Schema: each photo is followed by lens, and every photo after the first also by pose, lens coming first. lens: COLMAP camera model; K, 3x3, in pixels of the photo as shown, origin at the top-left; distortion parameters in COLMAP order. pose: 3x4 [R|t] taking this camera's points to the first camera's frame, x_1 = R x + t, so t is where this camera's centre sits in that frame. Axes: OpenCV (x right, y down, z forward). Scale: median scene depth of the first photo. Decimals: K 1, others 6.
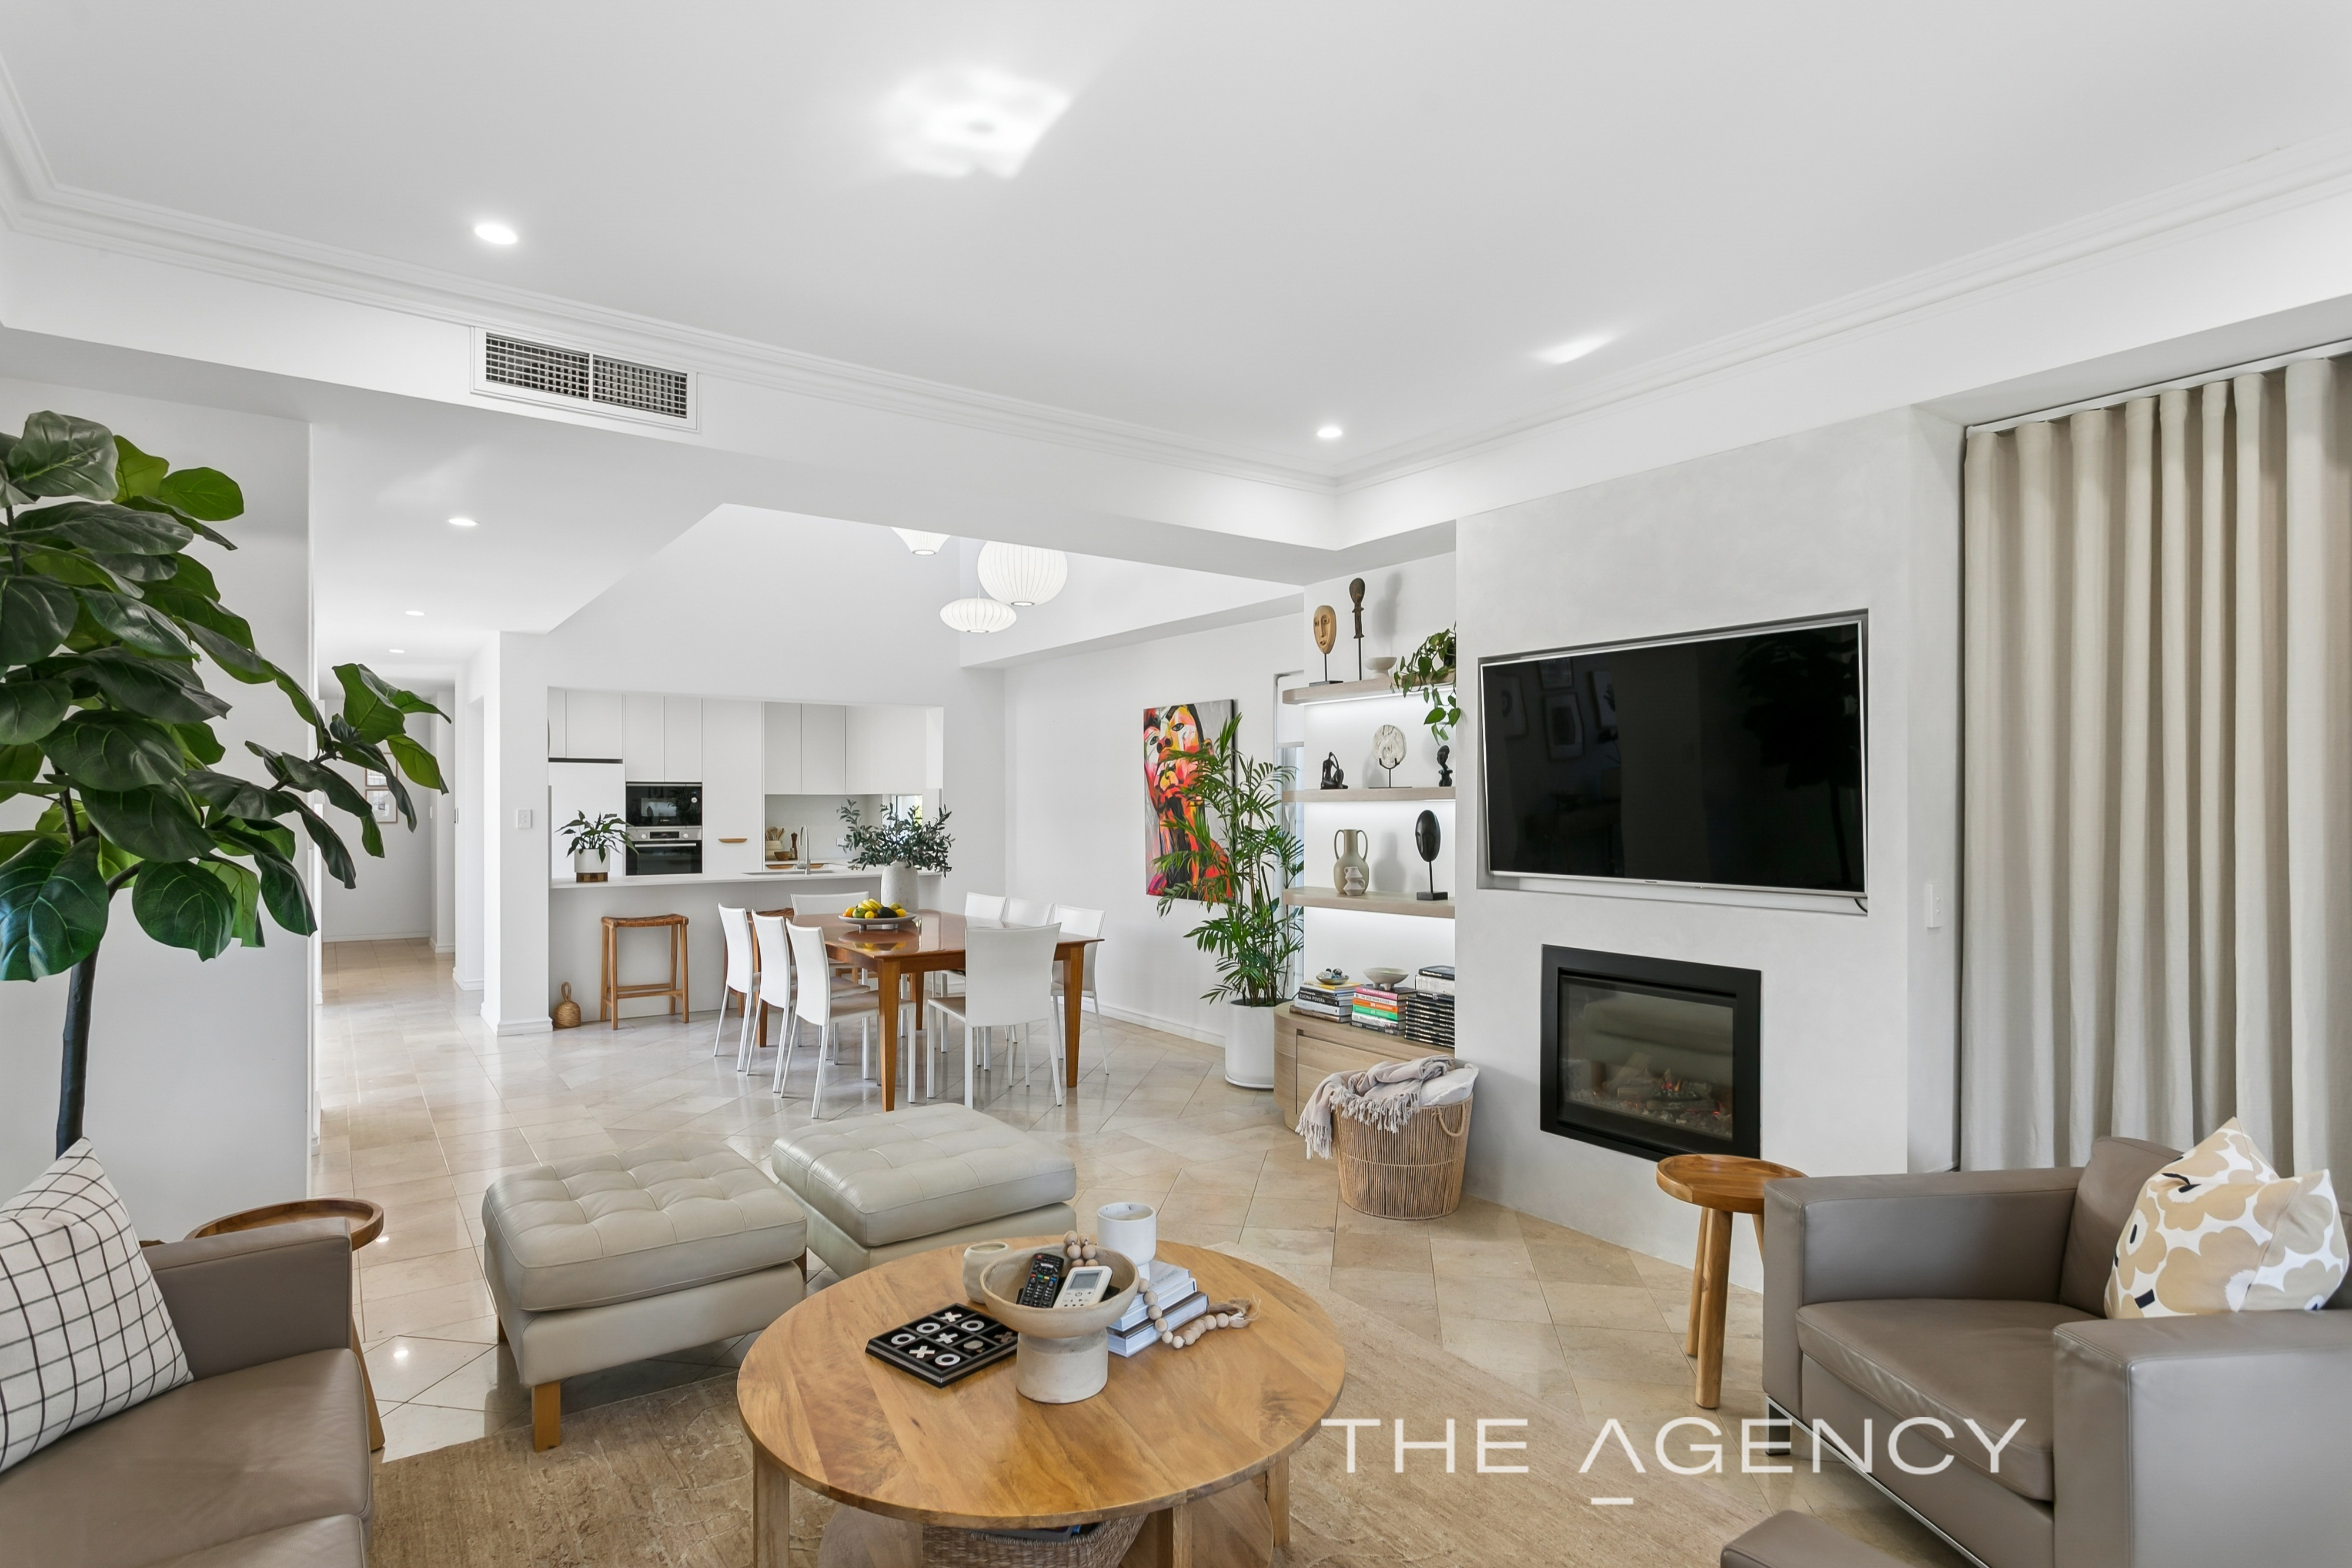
lens RADIAL K [[1172.7, 0, 1160.0], [0, 1172.7, 798.7], [0, 0, 1]] dist [-0.015208, 0.003059]
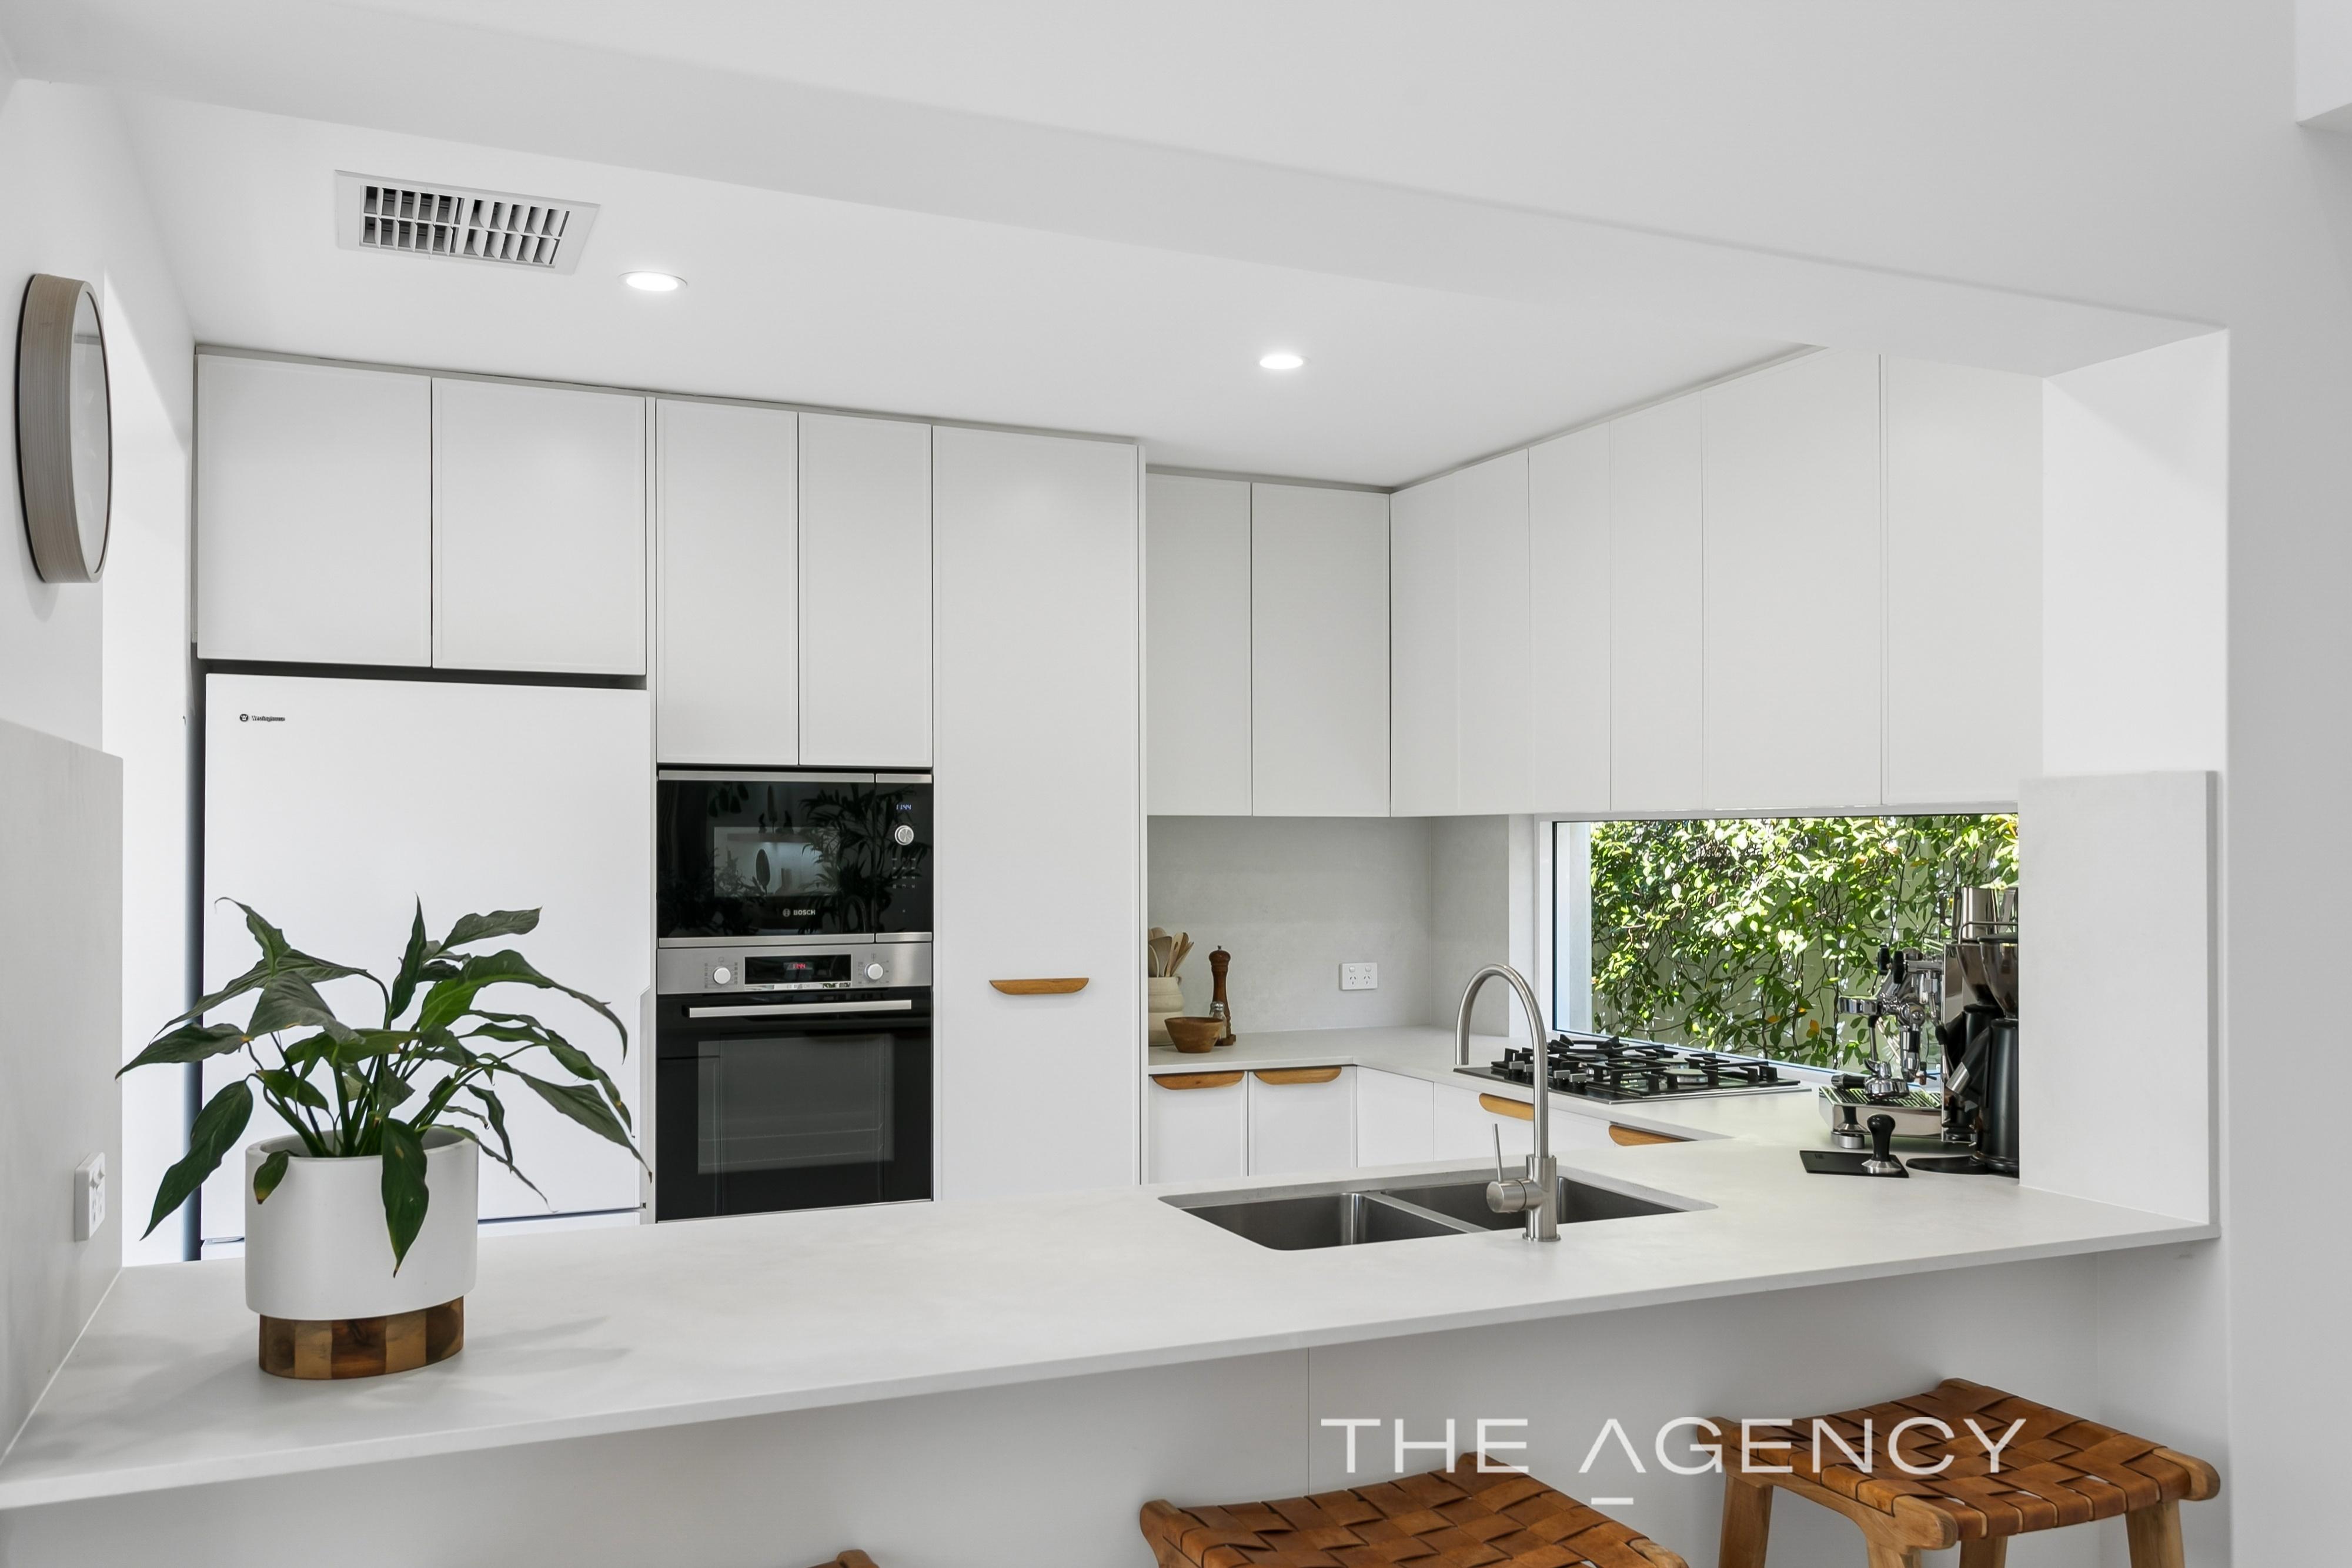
lens RADIAL K [[1828.5, 0, 1172.7], [0, 1828.5, 799.5], [0, 0, 1]] dist [0.030924, 0.000425]
pose [[0.981432, -0.002161, -0.191797, -0.349635], [-0.001828, 0.999786, -0.020622, 0.002409], [0.191801, 0.020590, 0.981218, 0.815900]]
